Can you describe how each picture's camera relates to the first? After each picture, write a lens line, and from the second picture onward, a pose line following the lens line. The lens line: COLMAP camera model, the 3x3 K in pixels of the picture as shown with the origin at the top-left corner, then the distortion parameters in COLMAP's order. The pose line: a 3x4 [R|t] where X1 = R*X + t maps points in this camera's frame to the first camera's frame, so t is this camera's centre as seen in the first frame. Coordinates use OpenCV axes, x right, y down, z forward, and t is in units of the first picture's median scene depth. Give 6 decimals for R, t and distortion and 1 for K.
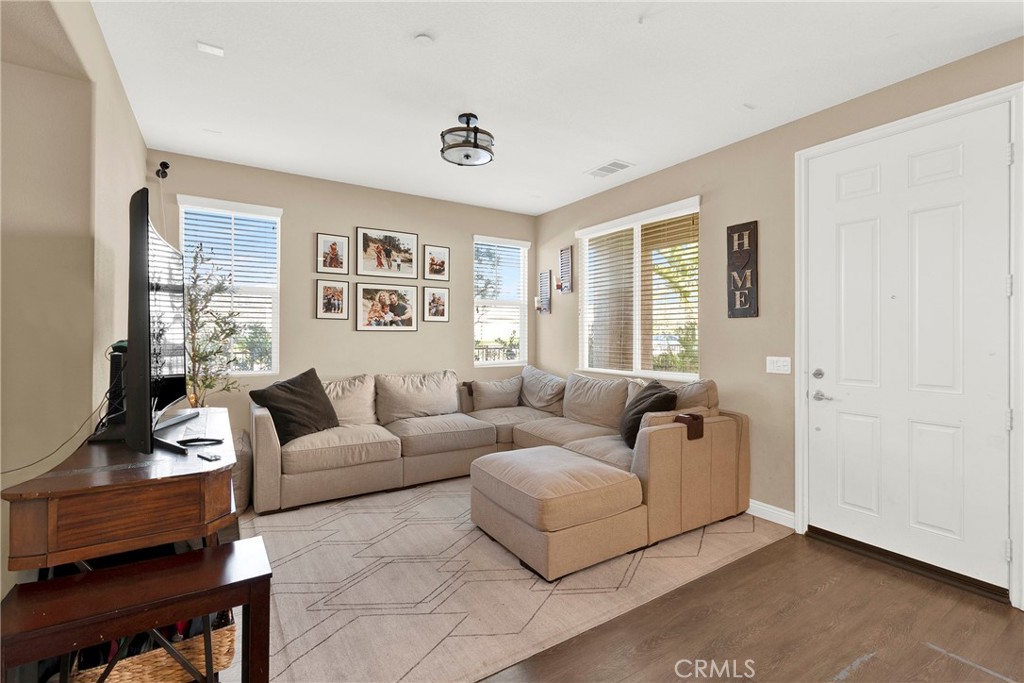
lens RADIAL K [[460.6, 0, 518.2], [0, 460.6, 337.2], [0, 0, 1]] dist [0.001781, -0.000904]
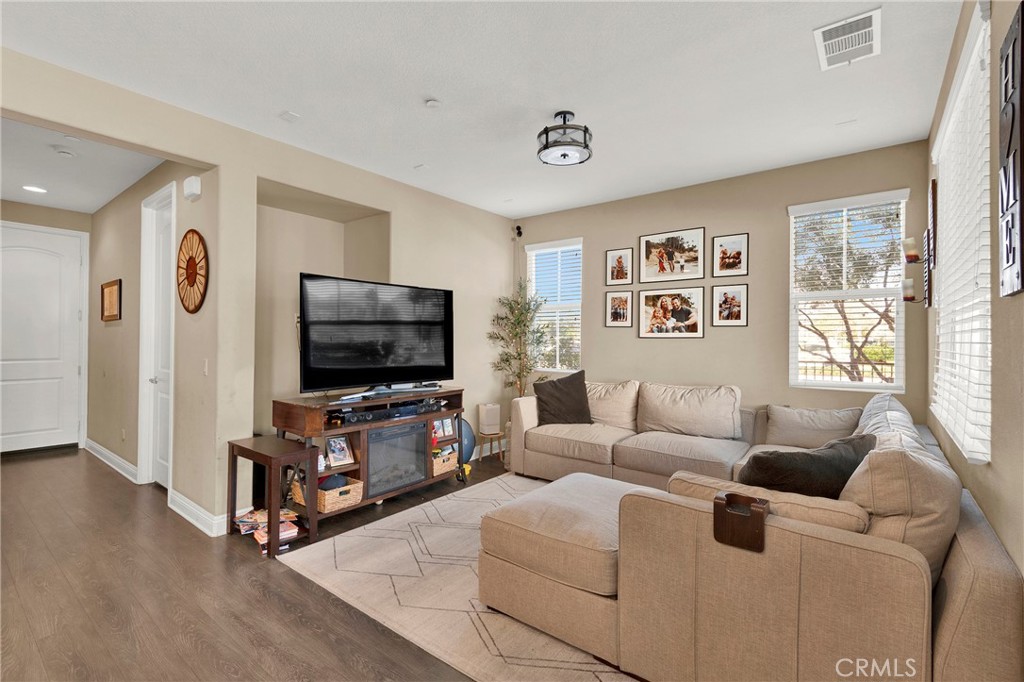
lens RADIAL K [[460.6, 0, 513.0], [0, 460.6, 337.8], [0, 0, 1]] dist [0.001781, -0.000904]
pose [[0.330083, -0.005463, -0.943936, 0.547811], [-0.015528, 0.999817, -0.011217, 0.002073], [0.943824, 0.018359, 0.329938, 0.419559]]
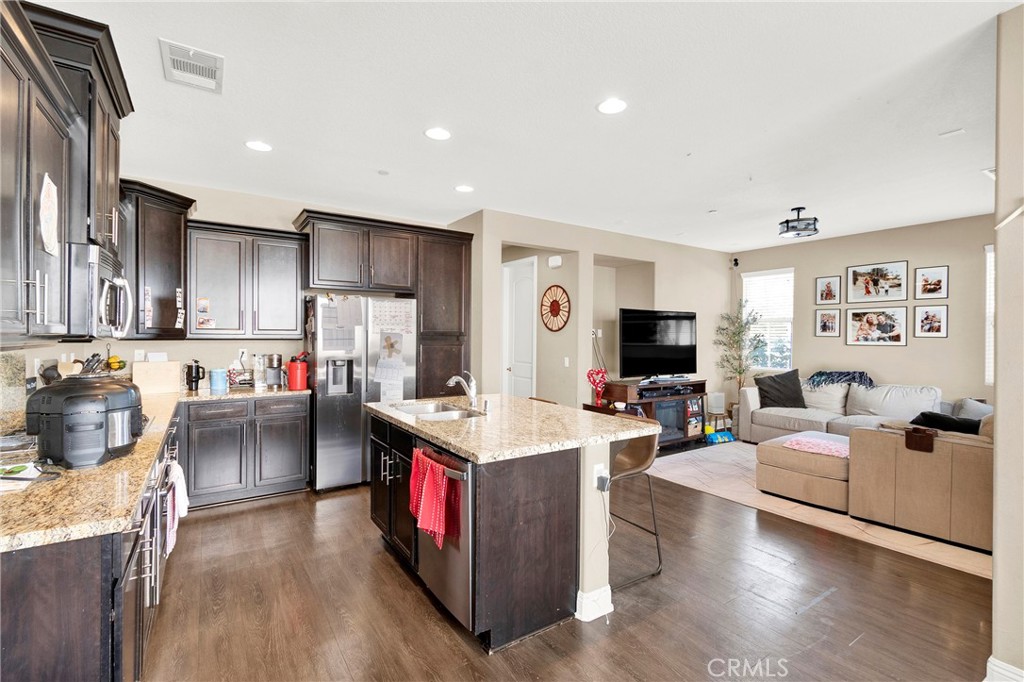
lens RADIAL K [[460.6, 0, 512.2], [0, 460.6, 337.1], [0, 0, 1]] dist [0.001781, -0.000904]
pose [[0.008786, -0.001605, -0.999960, 1.024201], [-0.017076, 0.999853, -0.001755, -0.018820], [0.999816, 0.017091, 0.008758, 0.021845]]
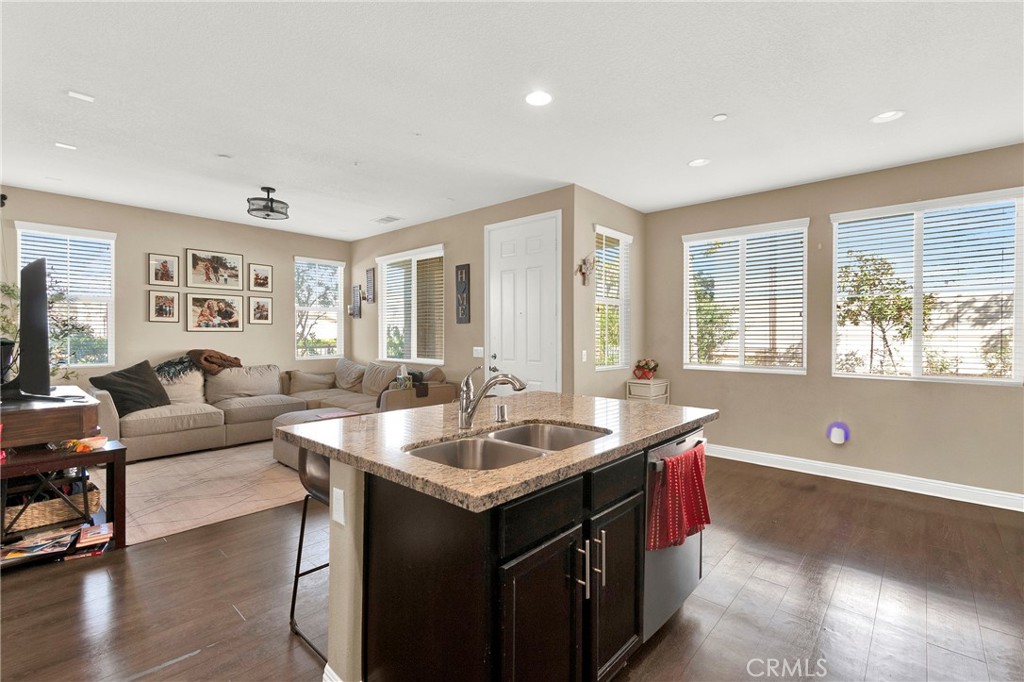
lens RADIAL K [[460.6, 0, 524.3], [0, 460.6, 340.6], [0, 0, 1]] dist [0.001781, -0.000904]
pose [[0.962850, -0.004739, 0.269996, 0.205577], [0.003046, 0.999973, 0.006690, 0.006103], [-0.270020, -0.005619, 0.962838, -0.482553]]
